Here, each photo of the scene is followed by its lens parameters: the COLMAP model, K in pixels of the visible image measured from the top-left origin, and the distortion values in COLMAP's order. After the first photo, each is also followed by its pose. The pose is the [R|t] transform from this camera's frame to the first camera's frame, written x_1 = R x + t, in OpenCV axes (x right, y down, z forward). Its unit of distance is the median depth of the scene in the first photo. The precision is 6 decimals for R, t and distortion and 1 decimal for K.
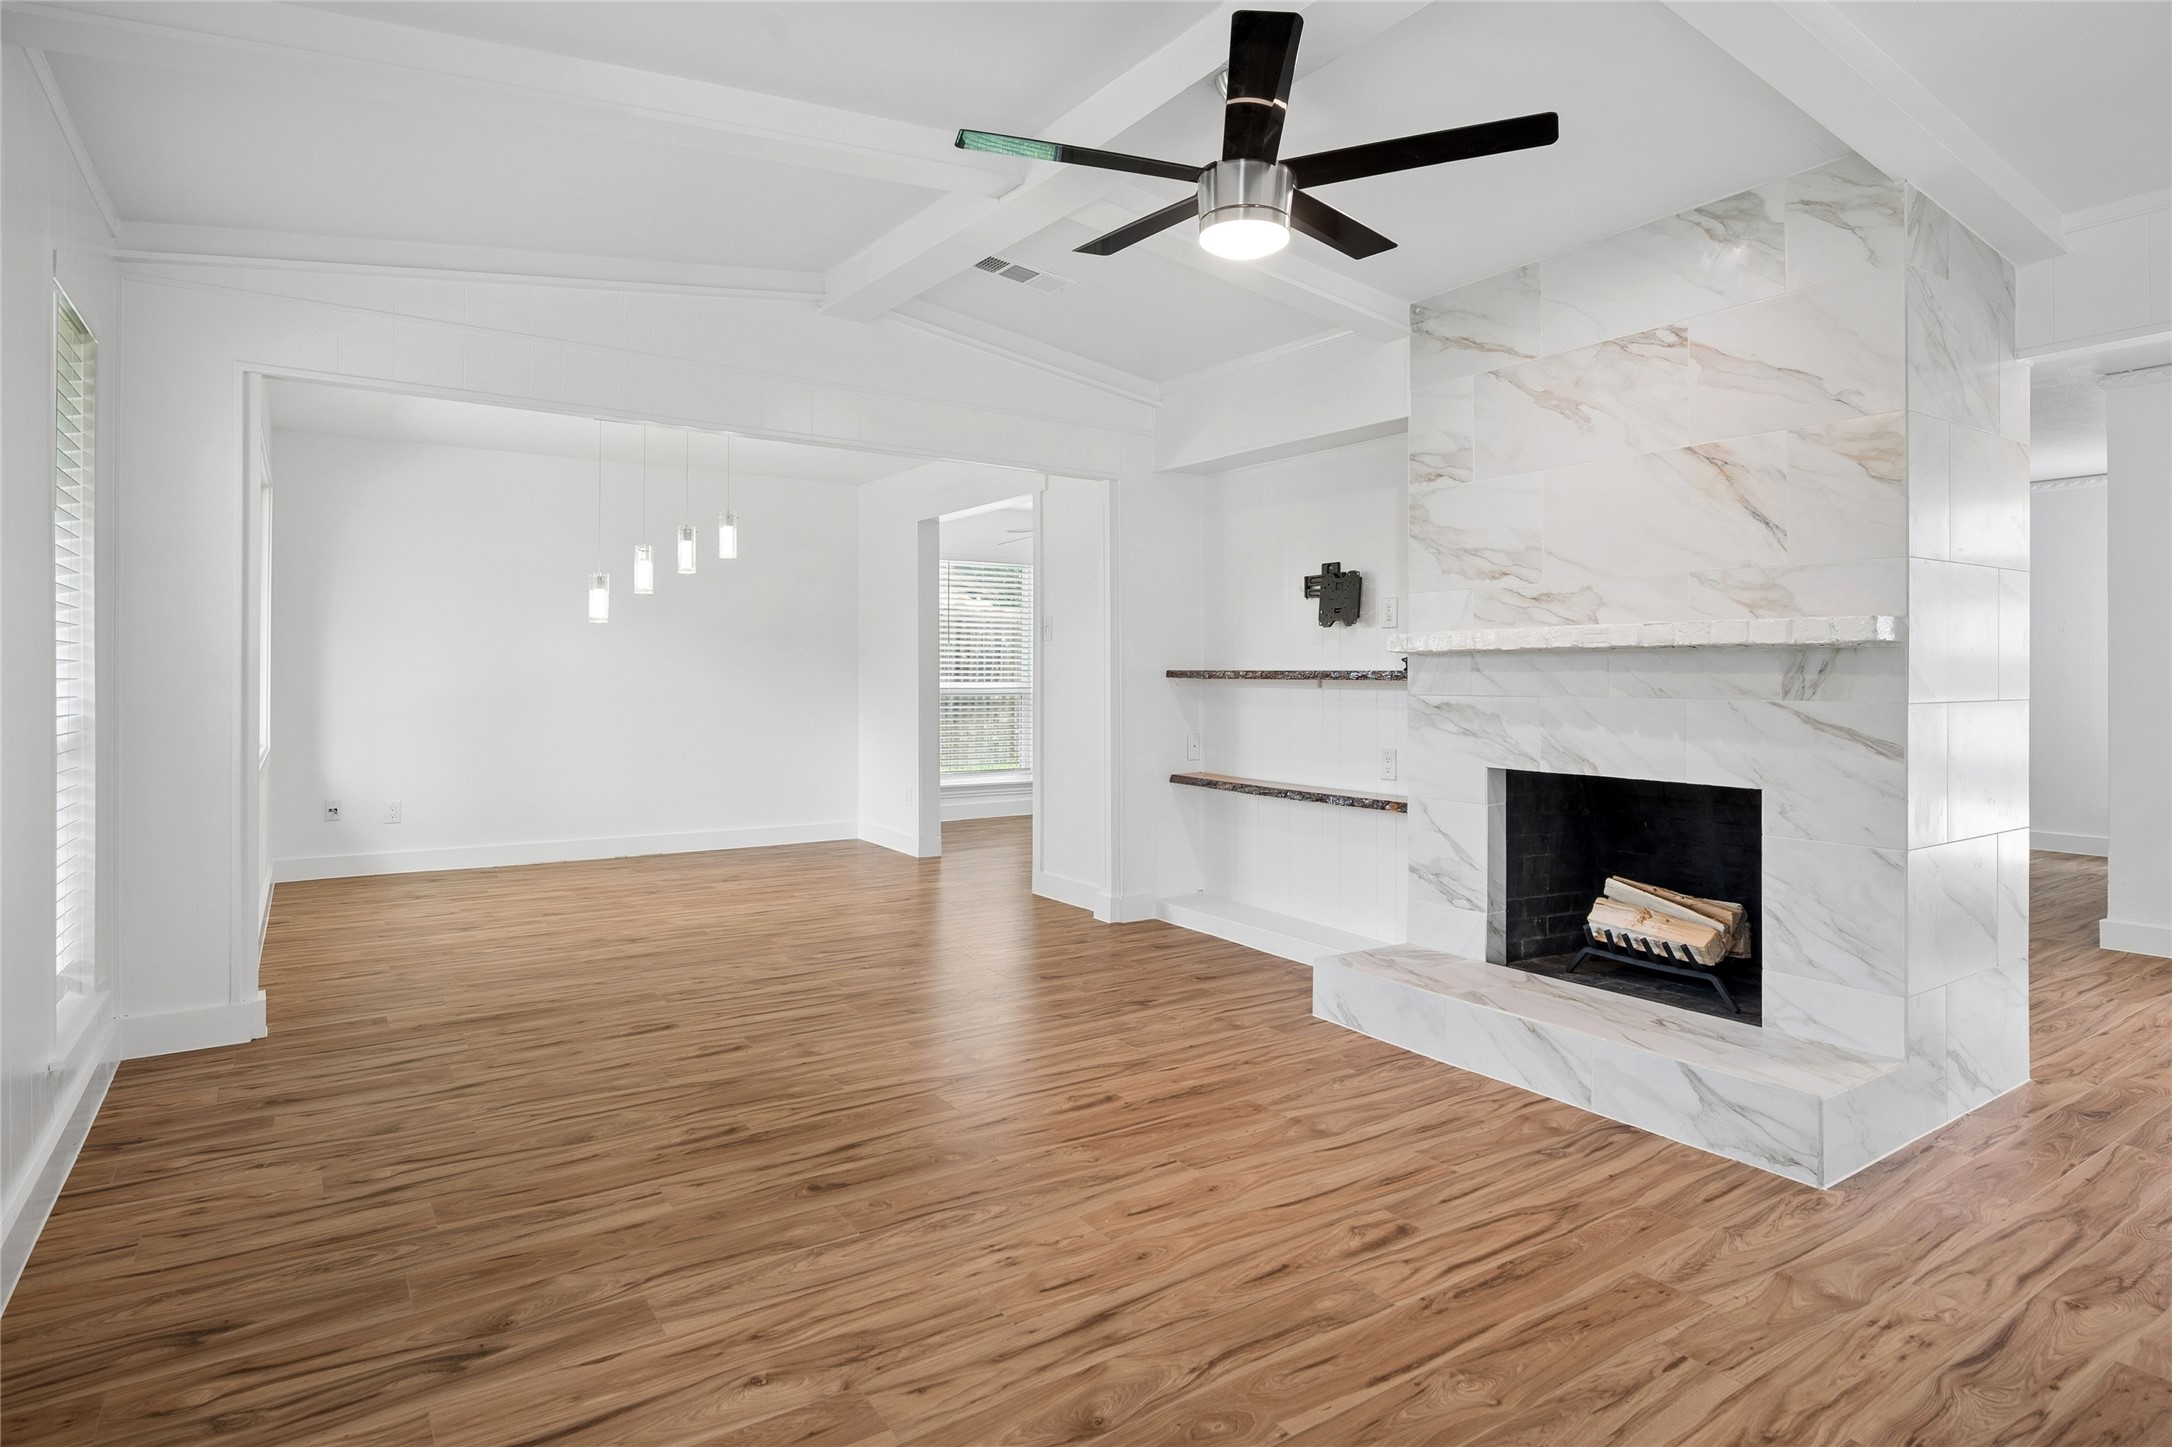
lens RADIAL K [[1154.3, 0, 1081.2], [0, 1154.3, 674.7], [0, 0, 1]] dist [-0.002074, -0.000337]
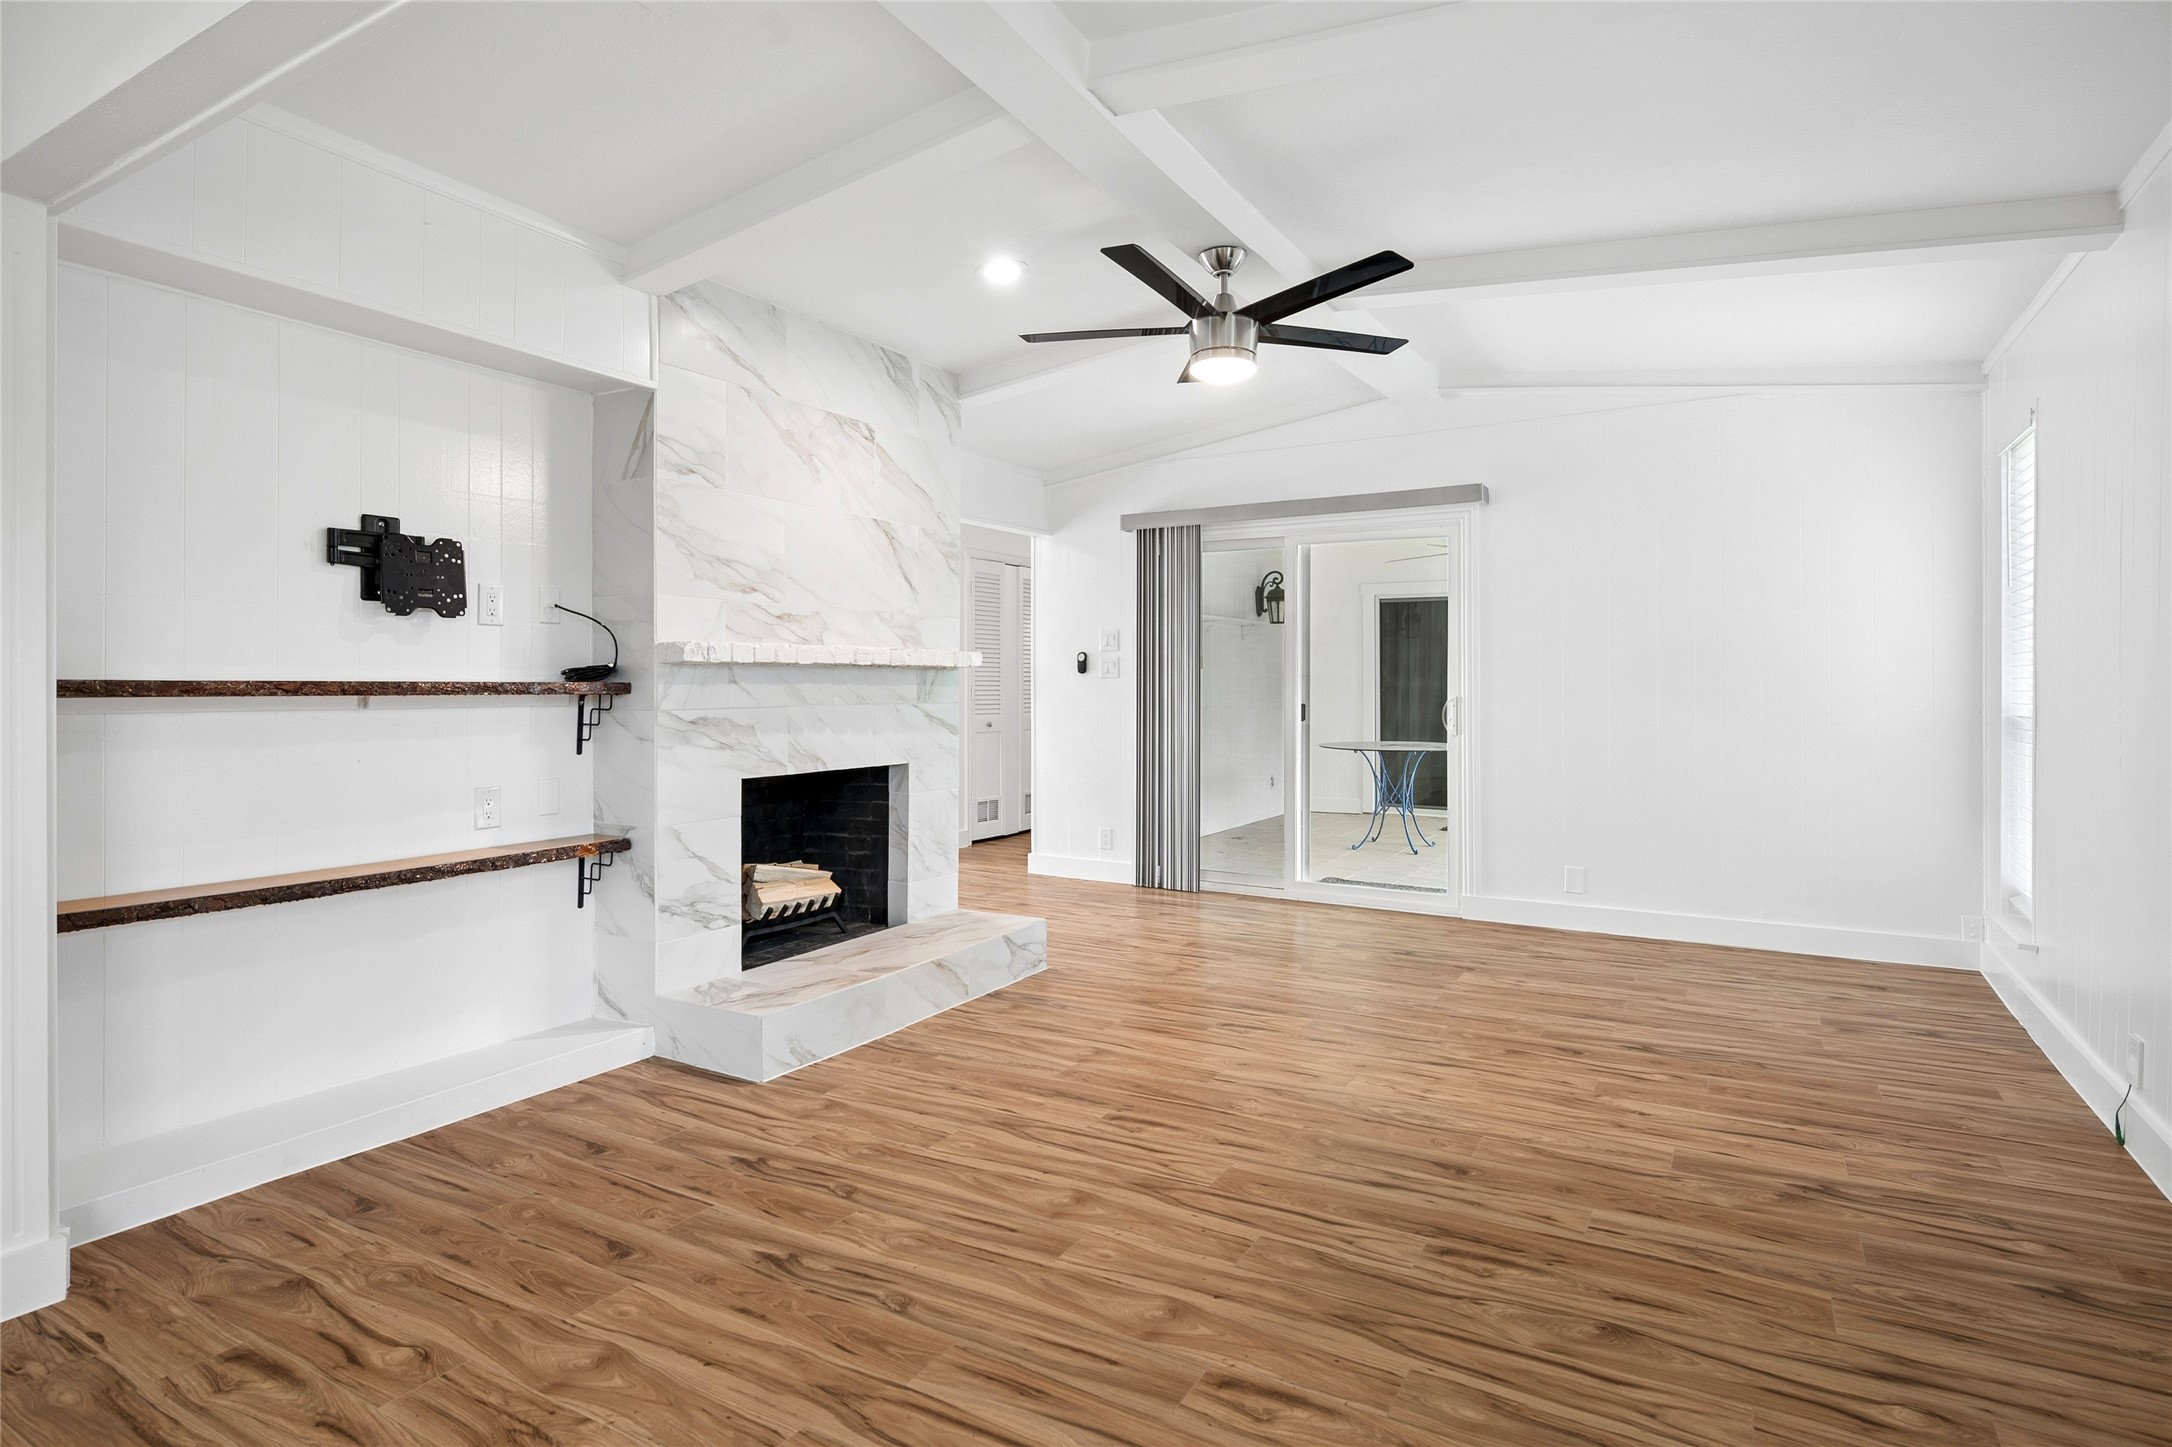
lens RADIAL K [[1136.4, 0, 1074.9], [0, 1136.4, 693.6], [0, 0, 1]] dist [-0.000679, 0.000511]
pose [[-0.427843, -0.009185, 0.903806, -0.854264], [-0.000679, 0.999951, 0.009841, -0.005355], [-0.903853, 0.003596, -0.427829, 1.479696]]
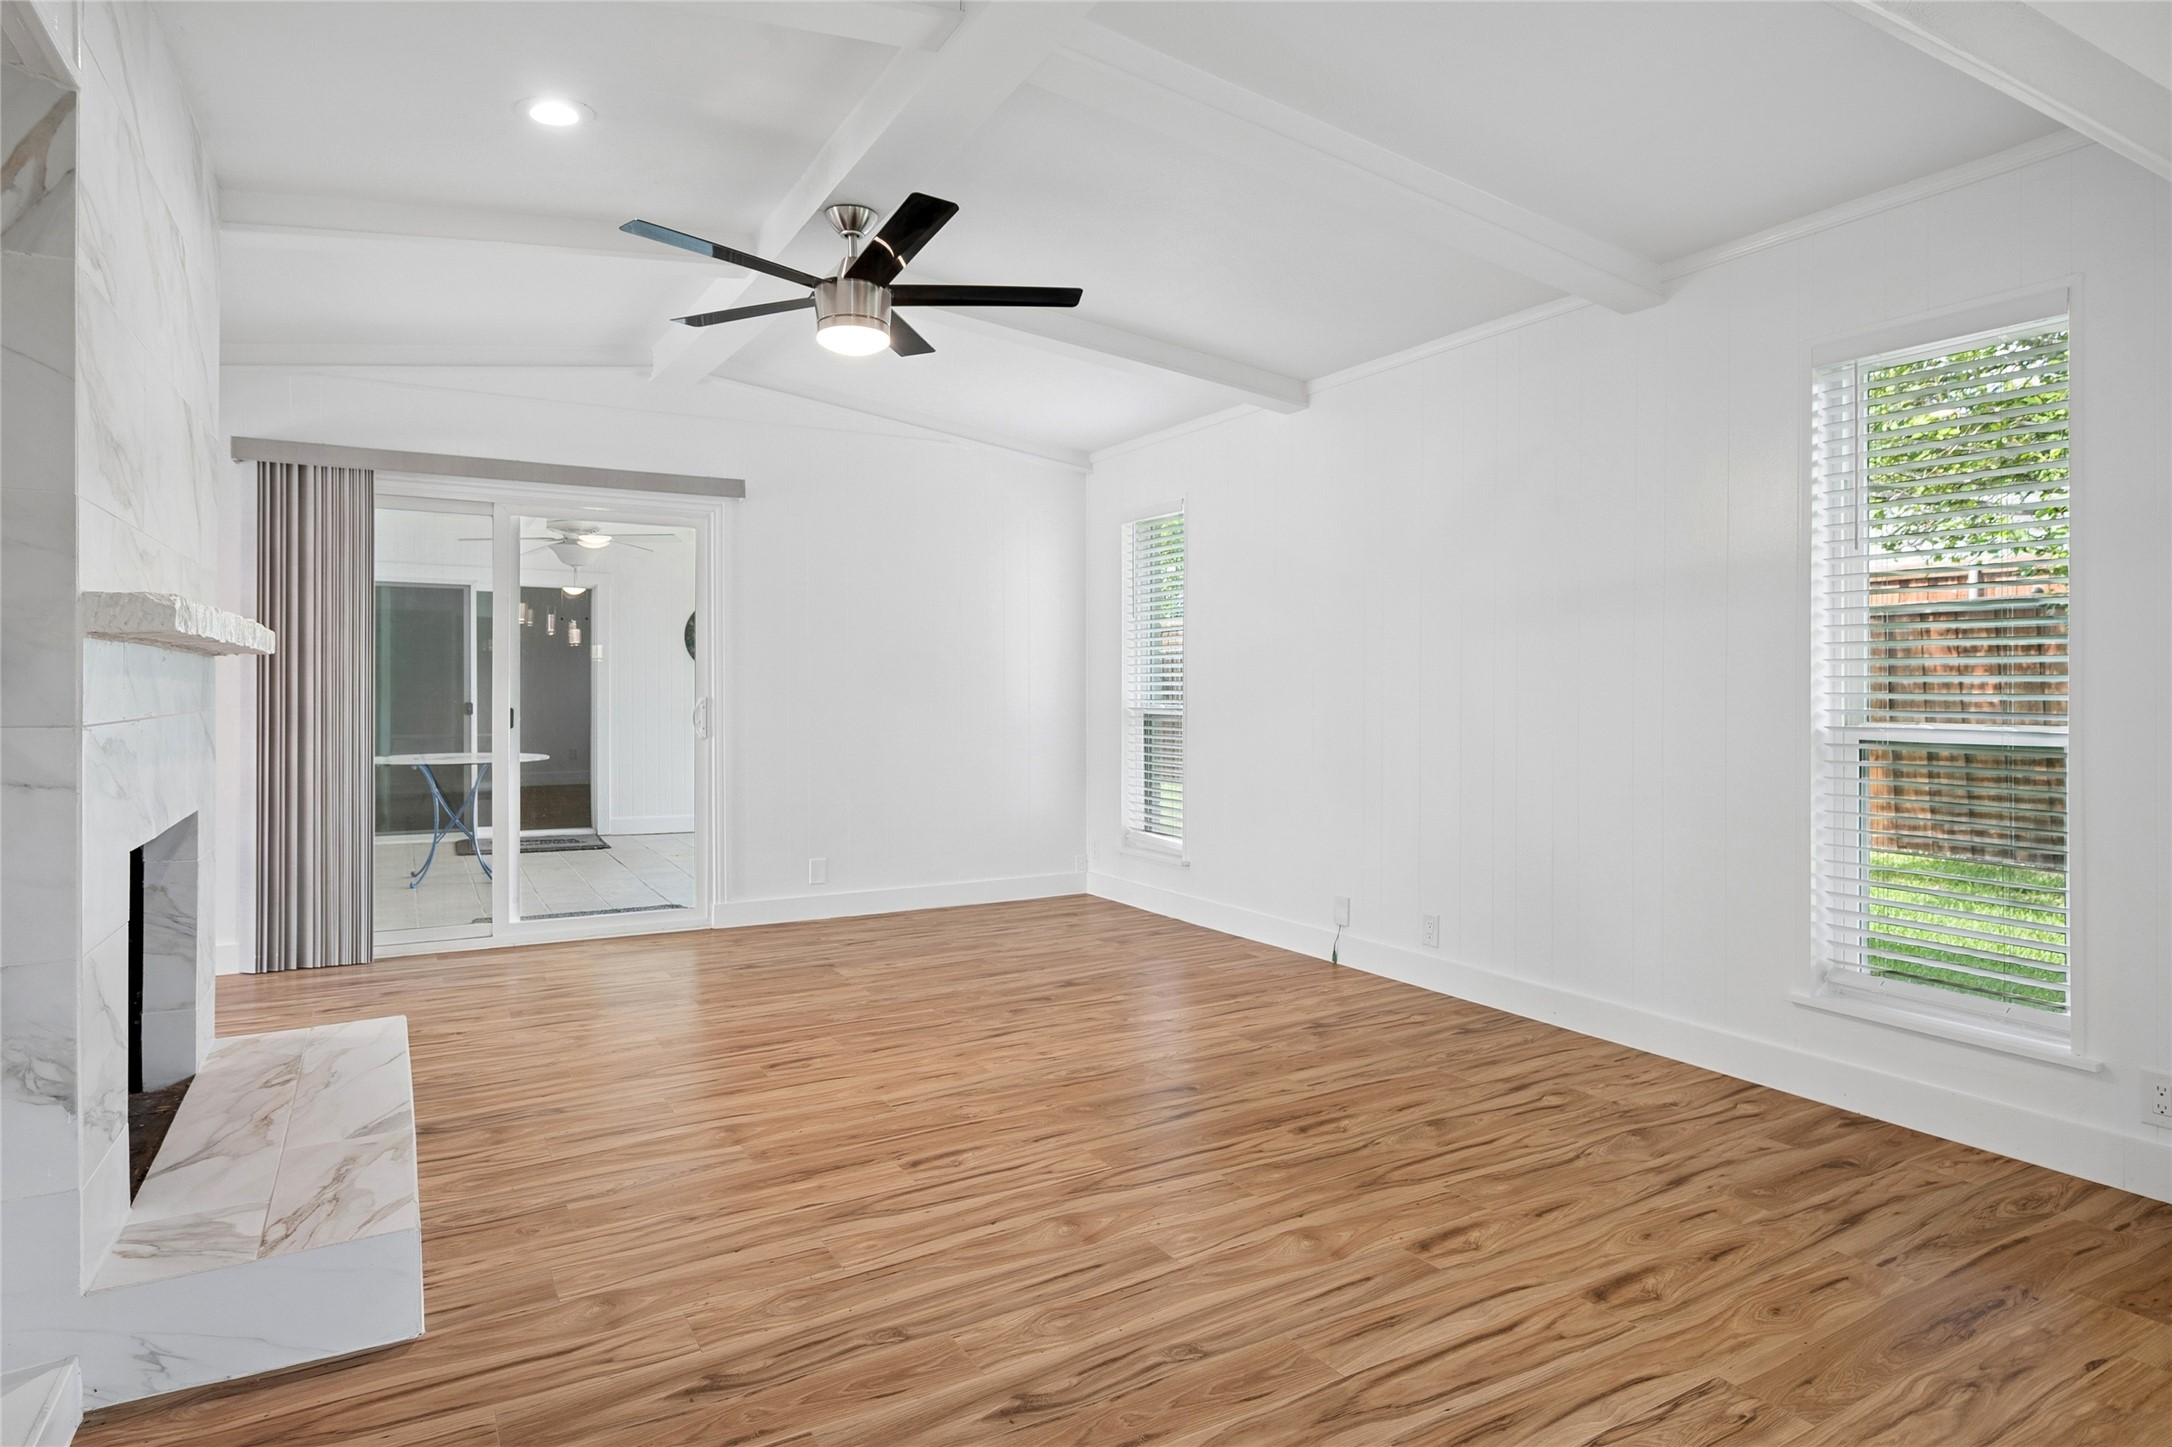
lens RADIAL K [[1211.9, 0, 1089.5], [0, 1211.9, 686.8], [0, 0, 1]] dist [-0.001370, -0.000472]
pose [[-0.997602, -0.003034, 0.069145, -0.175574], [-0.003265, 0.999989, -0.003222, 0.005031], [-0.069135, -0.003440, -0.997601, 1.960007]]
